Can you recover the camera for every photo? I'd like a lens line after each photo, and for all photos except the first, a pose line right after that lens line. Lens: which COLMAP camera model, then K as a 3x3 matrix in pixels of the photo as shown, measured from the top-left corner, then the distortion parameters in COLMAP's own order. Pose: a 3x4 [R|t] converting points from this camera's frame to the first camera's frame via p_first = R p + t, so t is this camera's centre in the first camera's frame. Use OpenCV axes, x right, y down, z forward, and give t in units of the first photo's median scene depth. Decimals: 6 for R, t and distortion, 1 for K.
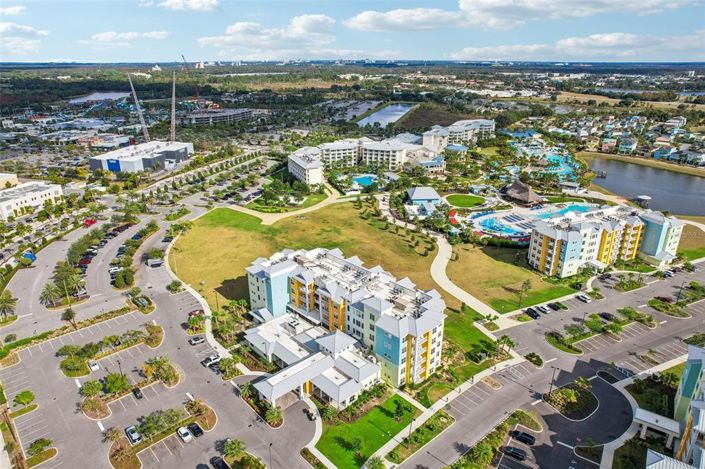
lens RADIAL K [[456.6, 0, 356.3], [0, 456.6, 249.2], [0, 0, 1]] dist [-0.035726, 0.000528]
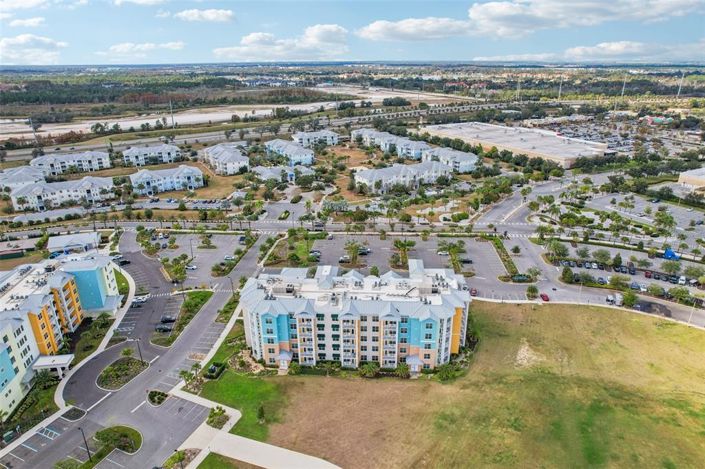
lens RADIAL K [[451.2, 0, 352.5], [0, 451.2, 234.5], [0, 0, 1]] dist [-0.077399, 0.069739]
pose [[-0.740560, 0.251657, -0.623089, 0.360538], [-0.253958, 0.753653, 0.606228, -0.394282], [0.622154, 0.607186, -0.494215, 0.932091]]
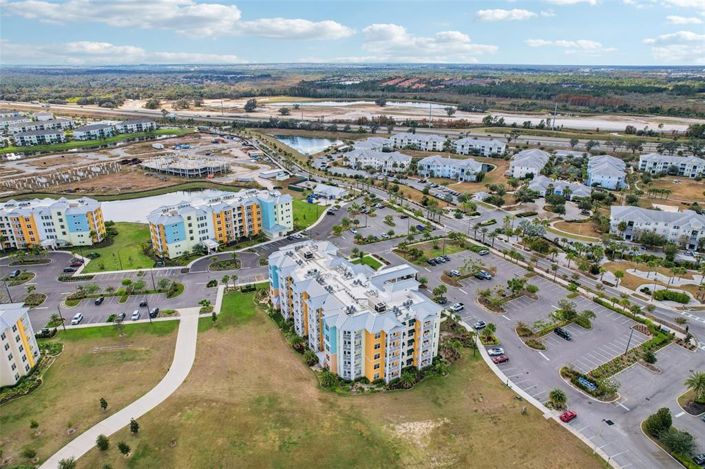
lens RADIAL K [[451.2, 0, 352.5], [0, 451.2, 234.5], [0, 0, 1]] dist [-0.077399, 0.069739]
pose [[-0.971270, -0.085494, 0.222092, -0.182755], [0.093118, 0.722302, 0.685280, -0.460830], [-0.219004, 0.686273, -0.693589, 1.090225]]
